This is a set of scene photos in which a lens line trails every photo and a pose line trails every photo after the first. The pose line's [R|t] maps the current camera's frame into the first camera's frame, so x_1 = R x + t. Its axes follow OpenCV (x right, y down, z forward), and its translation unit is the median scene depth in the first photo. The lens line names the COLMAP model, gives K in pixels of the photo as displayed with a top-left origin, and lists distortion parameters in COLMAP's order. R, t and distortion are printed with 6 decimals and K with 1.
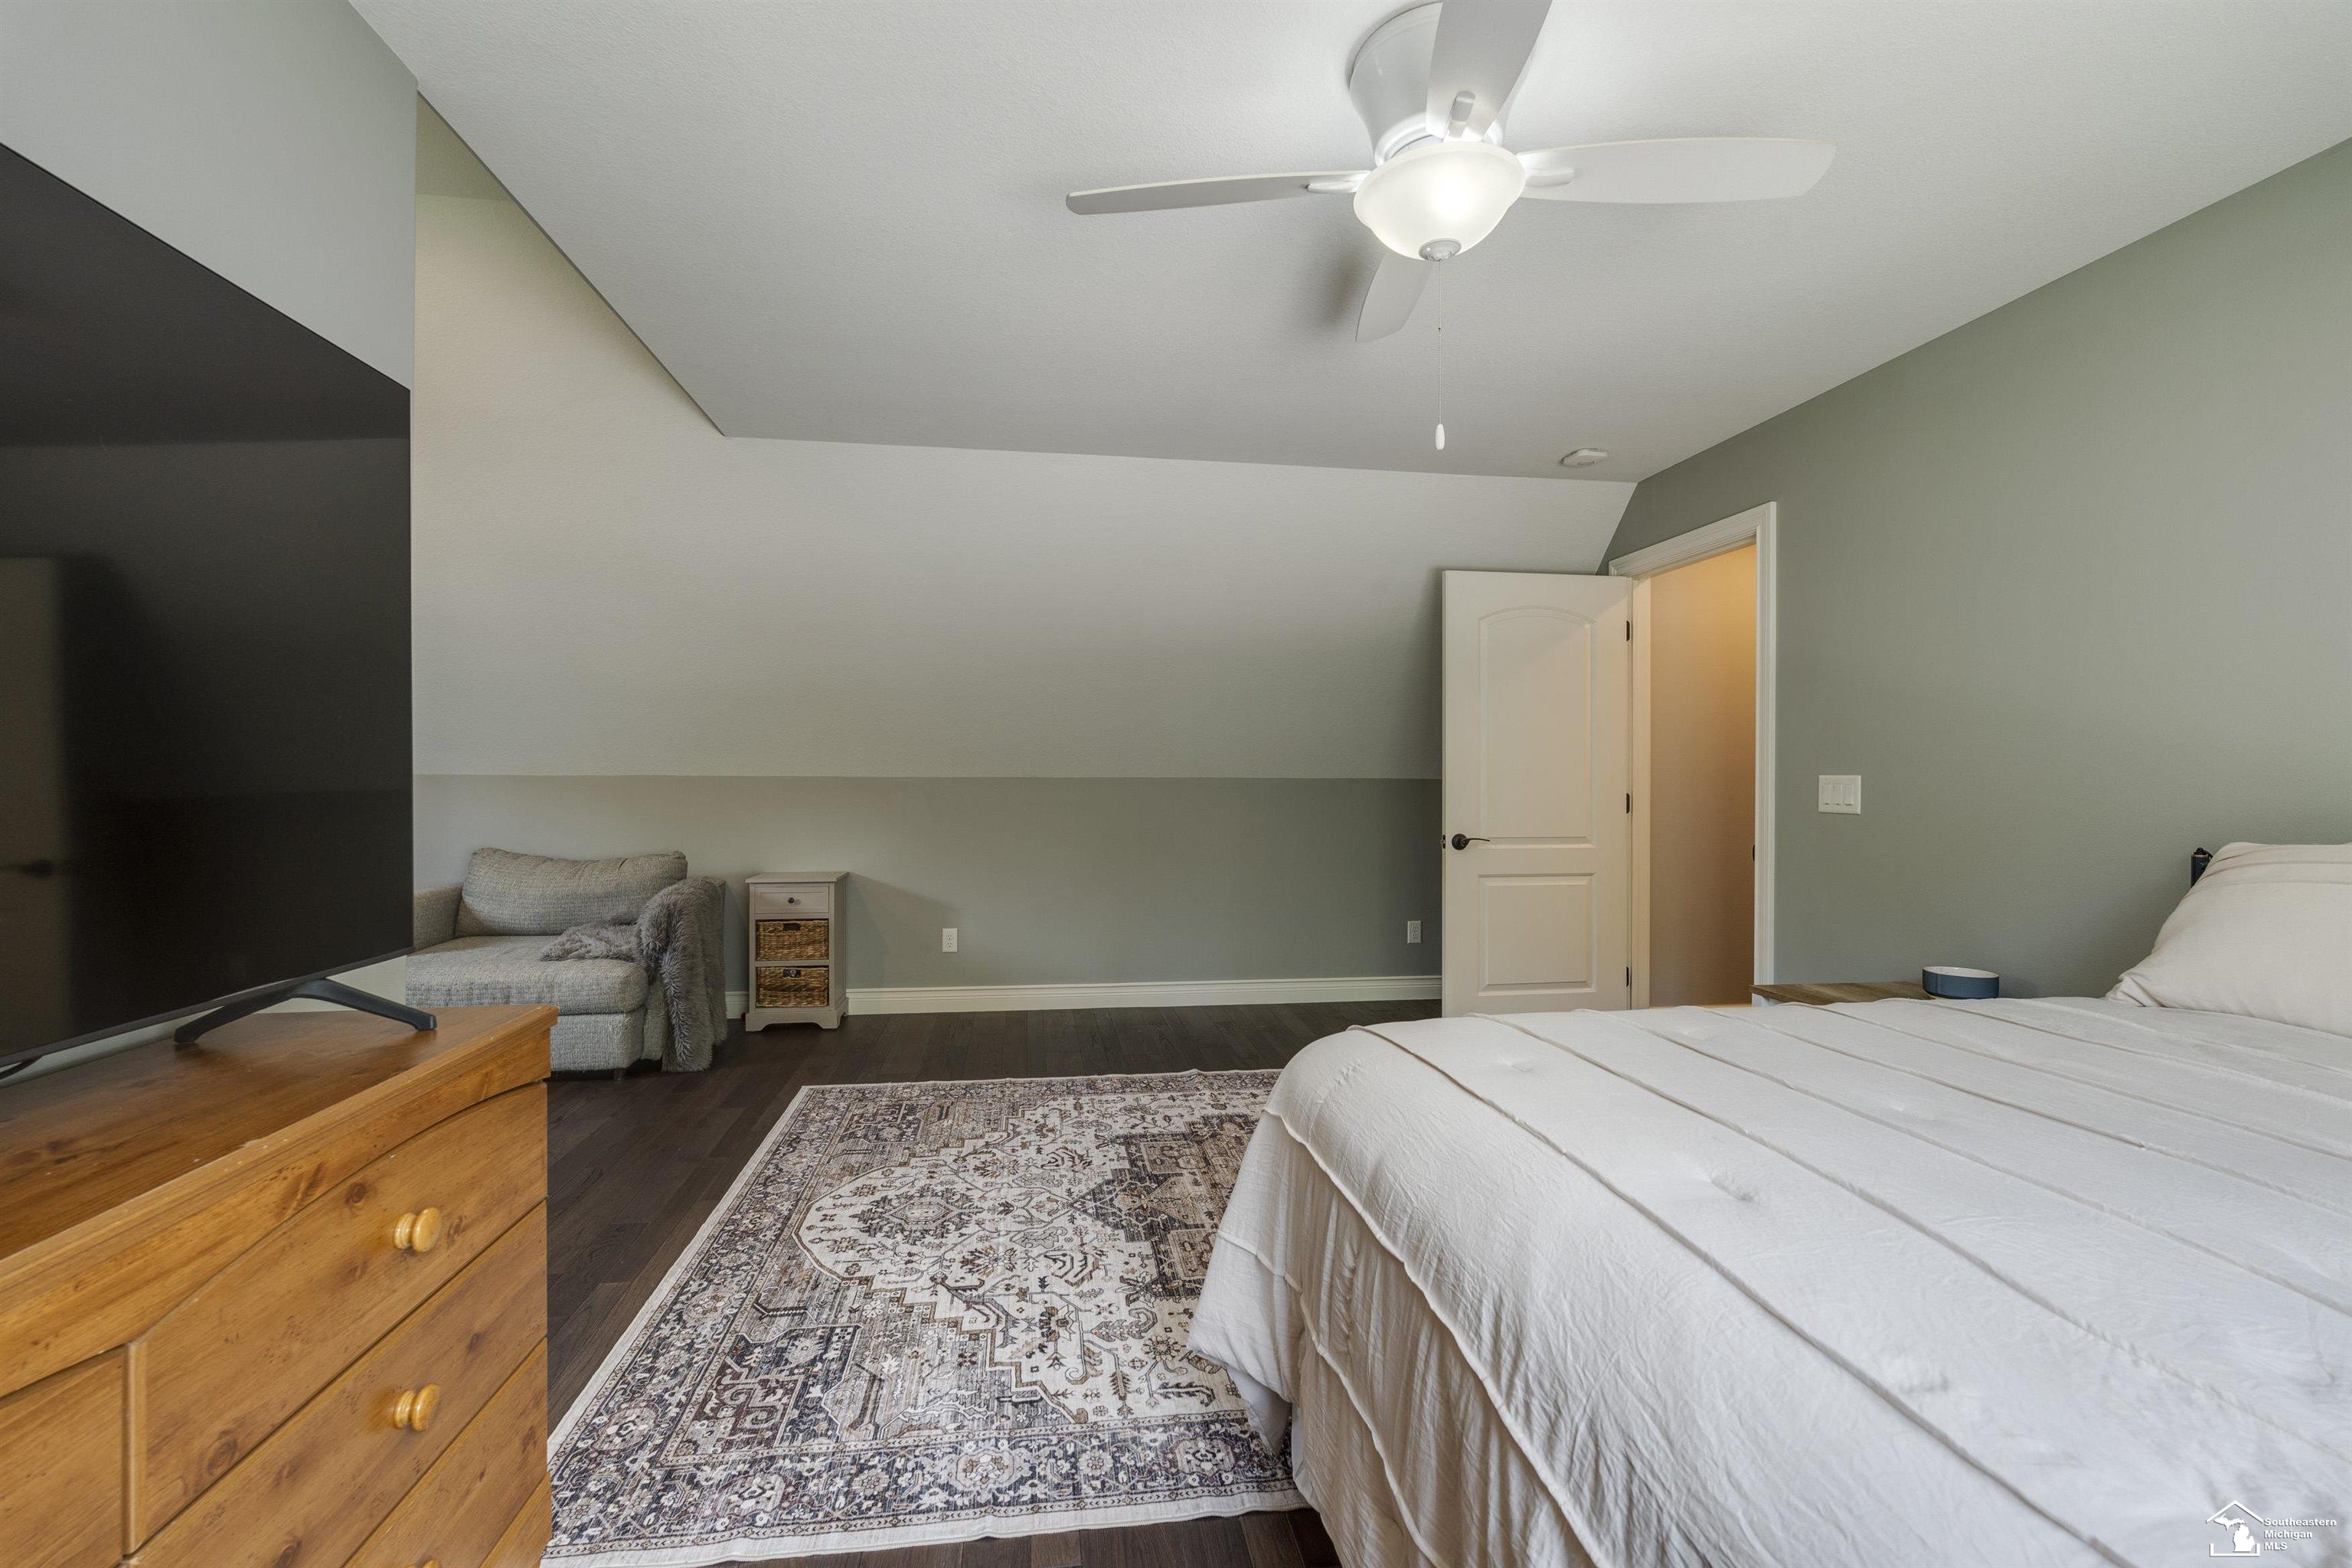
lens RADIAL K [[1035.5, 0, 1175.1], [0, 1035.5, 780.4], [0, 0, 1]] dist [-0.006558, -0.000269]
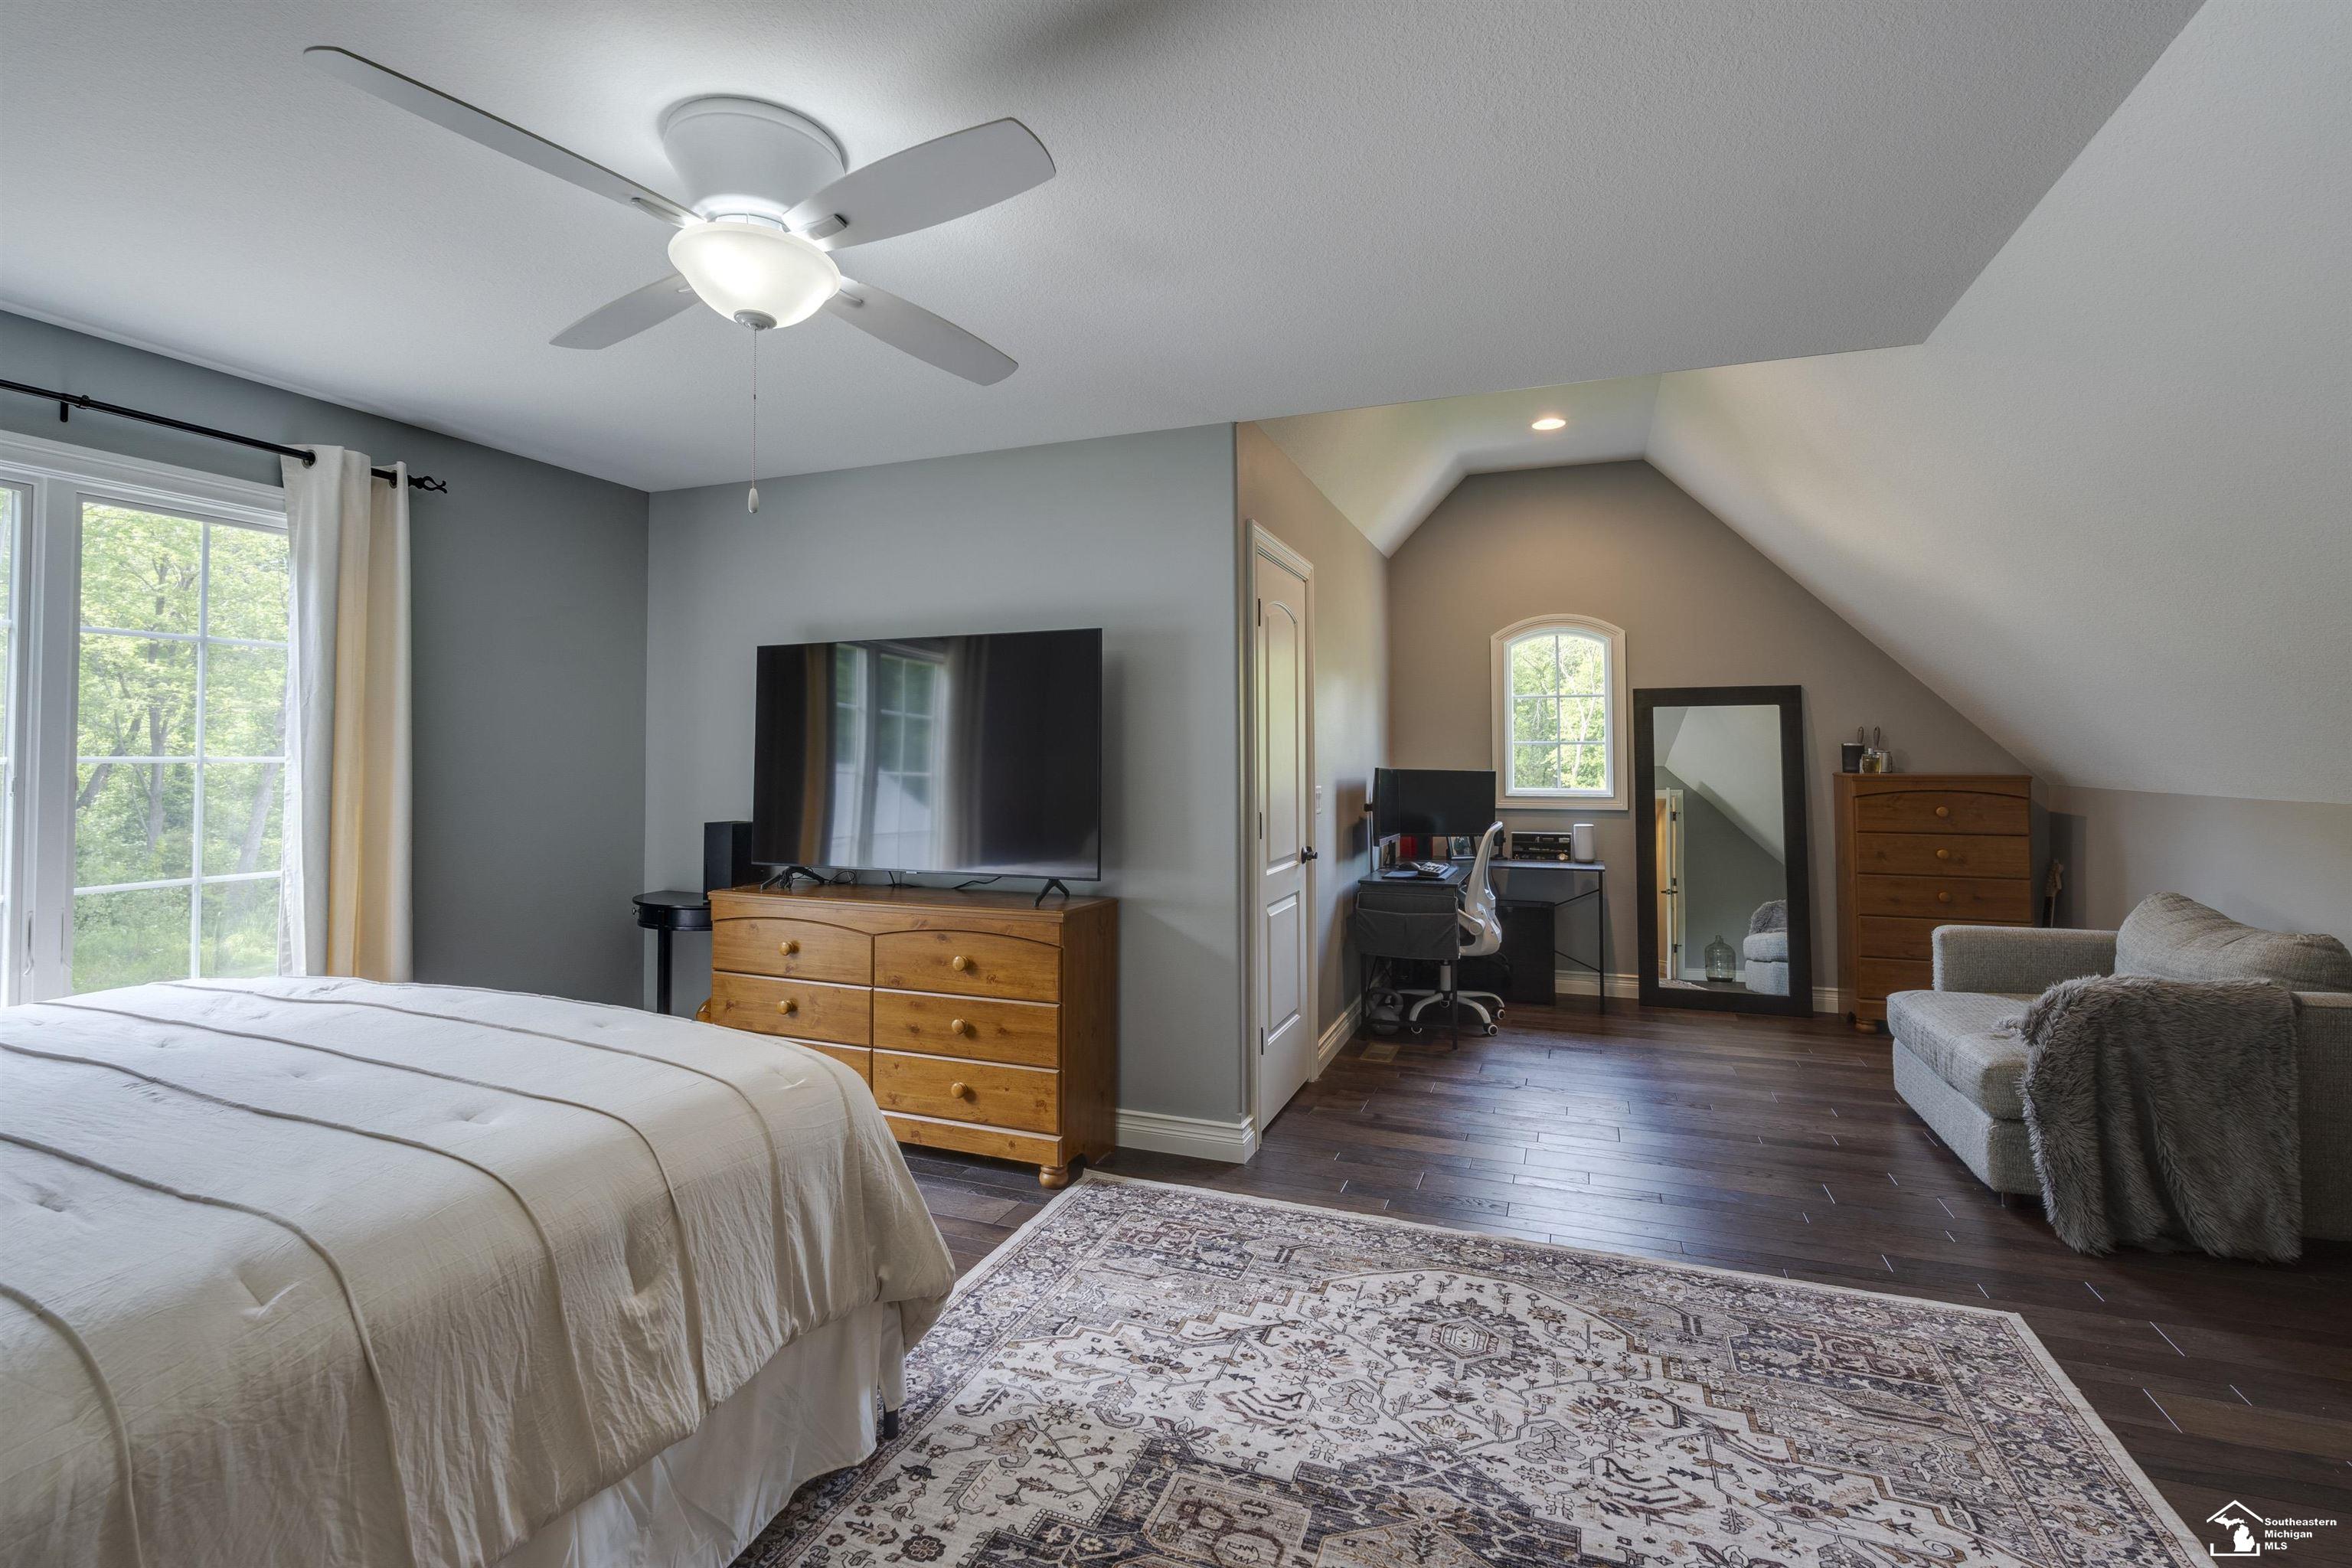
lens RADIAL K [[1035.5, 0, 1180.4], [0, 1035.5, 734.0], [0, 0, 1]] dist [-0.006558, -0.000269]
pose [[-0.484388, -0.025428, -0.874484, 0.605020], [-0.003758, 0.999629, -0.026985, -0.049149], [0.874845, -0.009785, -0.484304, 1.191746]]
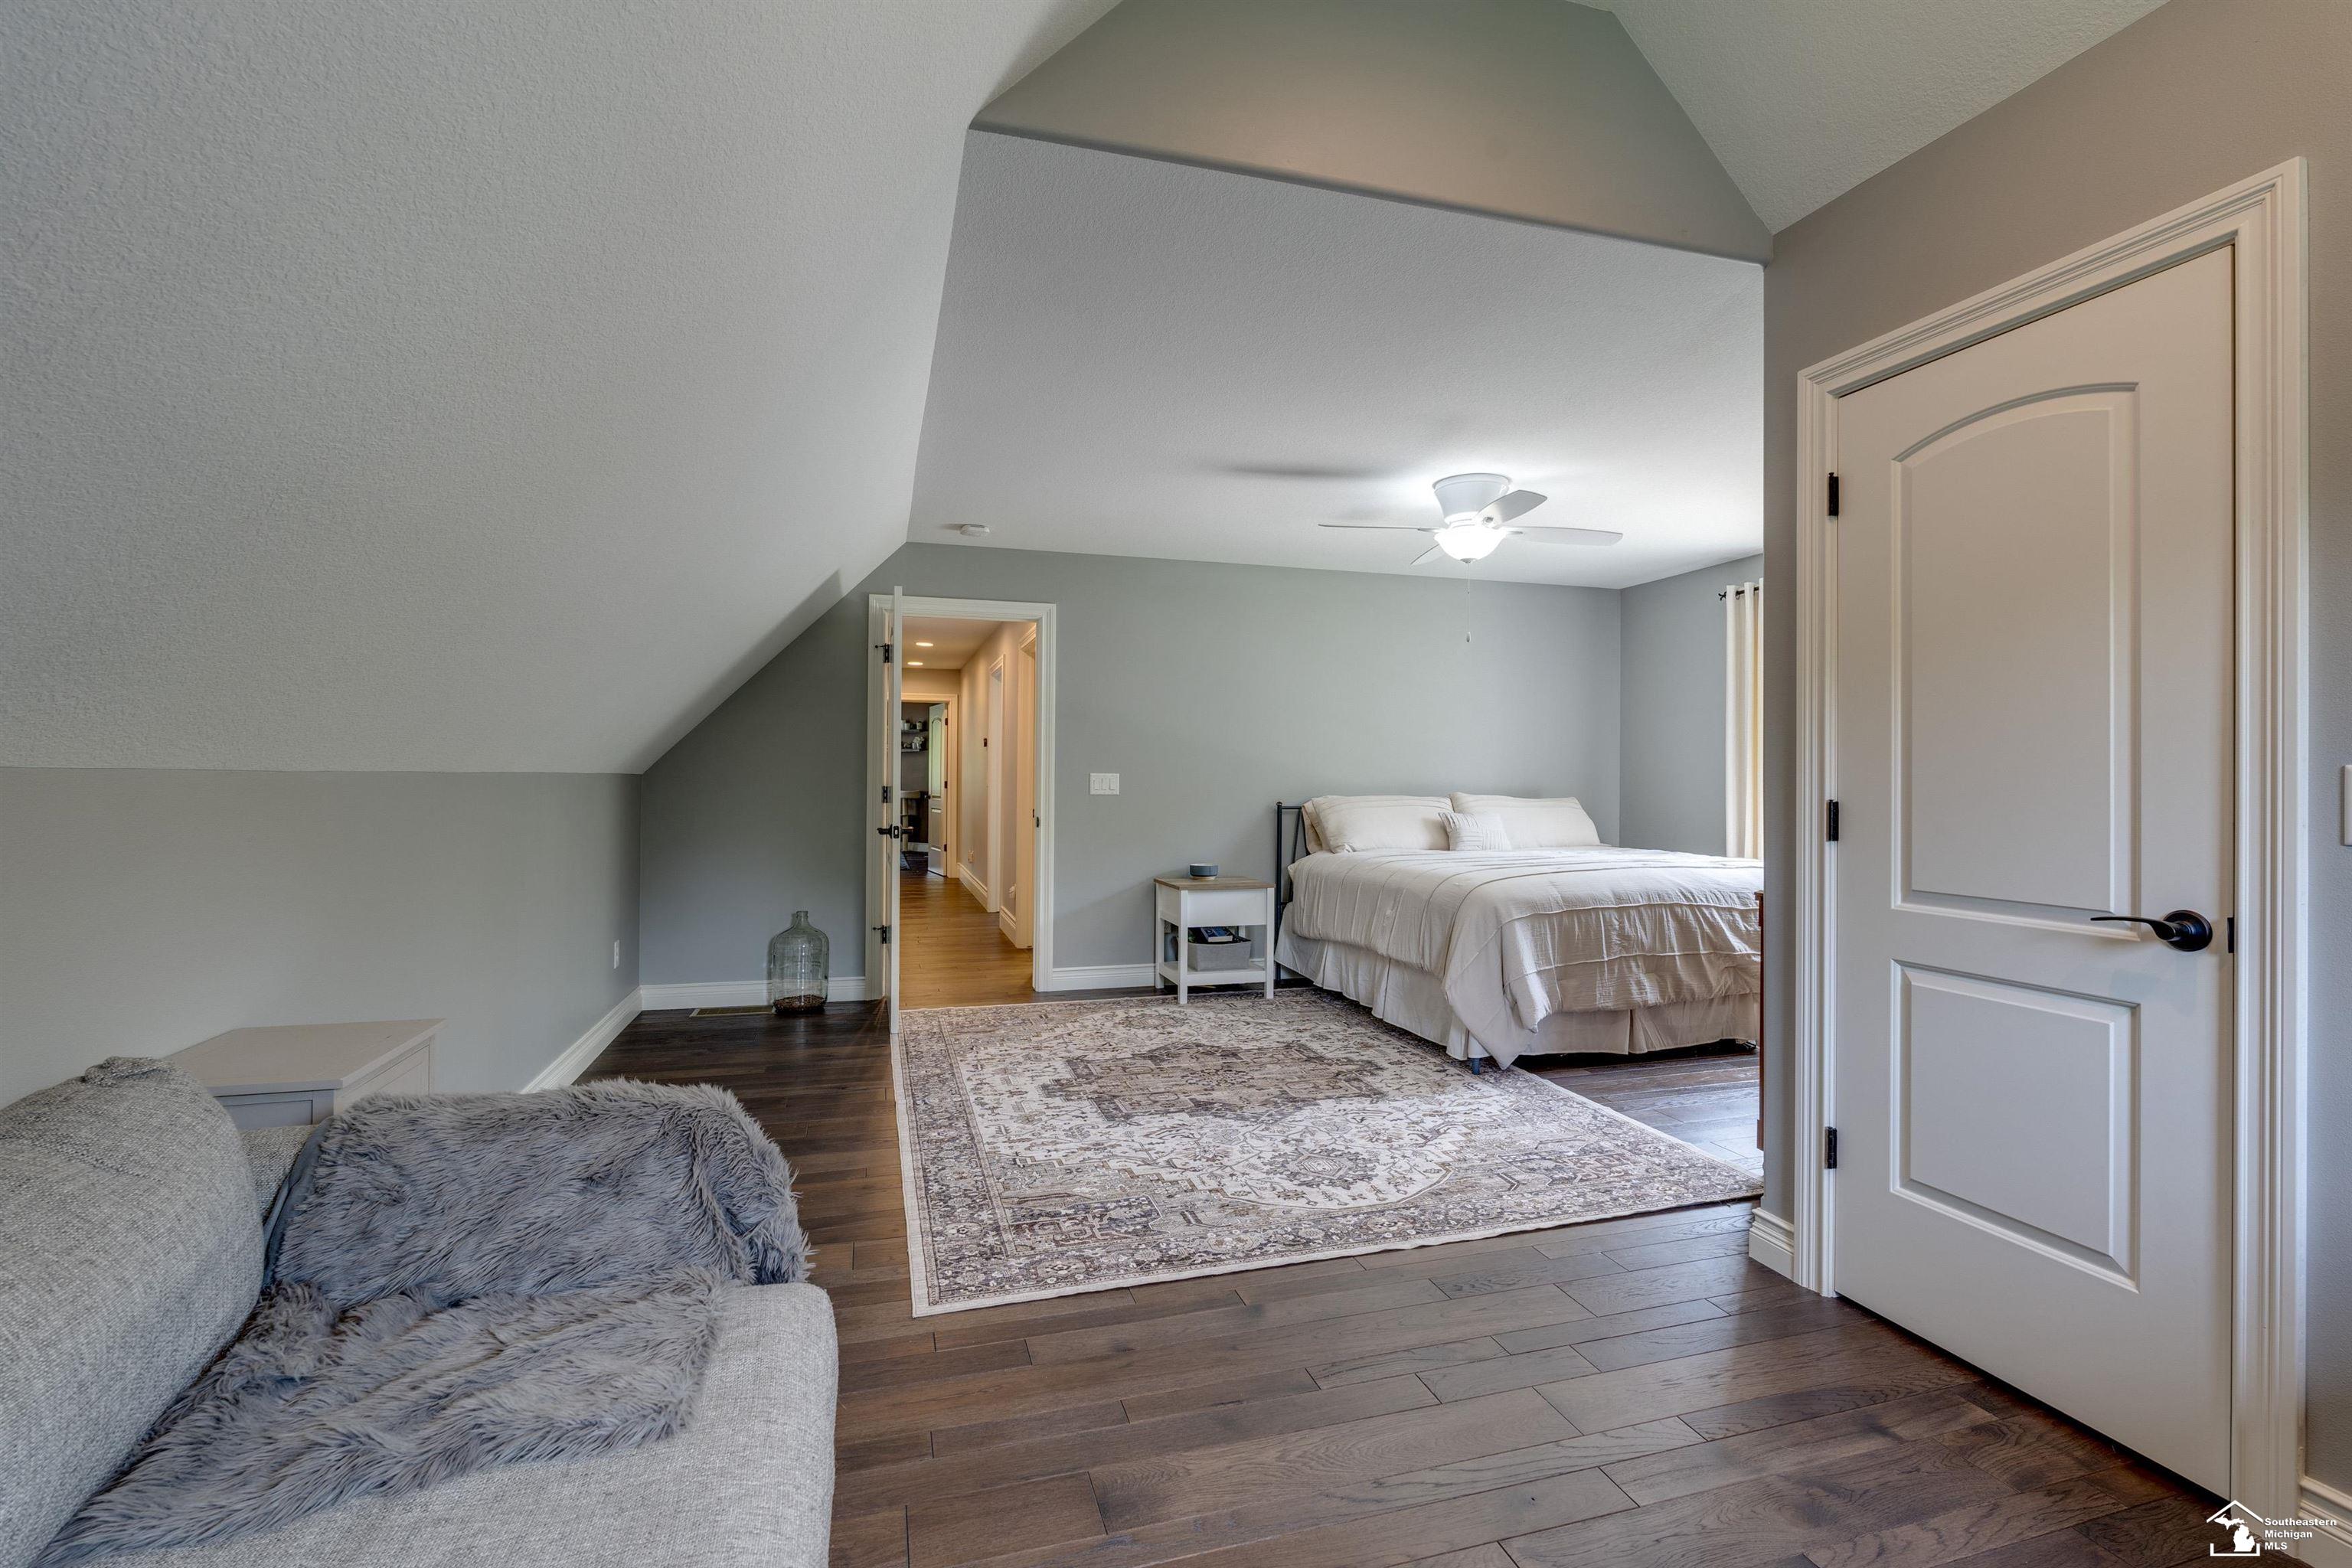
lens RADIAL K [[1035.5, 0, 1179.8], [0, 1035.5, 777.2], [0, 0, 1]] dist [-0.006558, -0.000269]
pose [[-0.154289, -0.003982, 0.988018, -1.306668], [-0.002799, 0.999990, 0.003593, -0.005671], [-0.988022, -0.002212, -0.154299, 1.304938]]
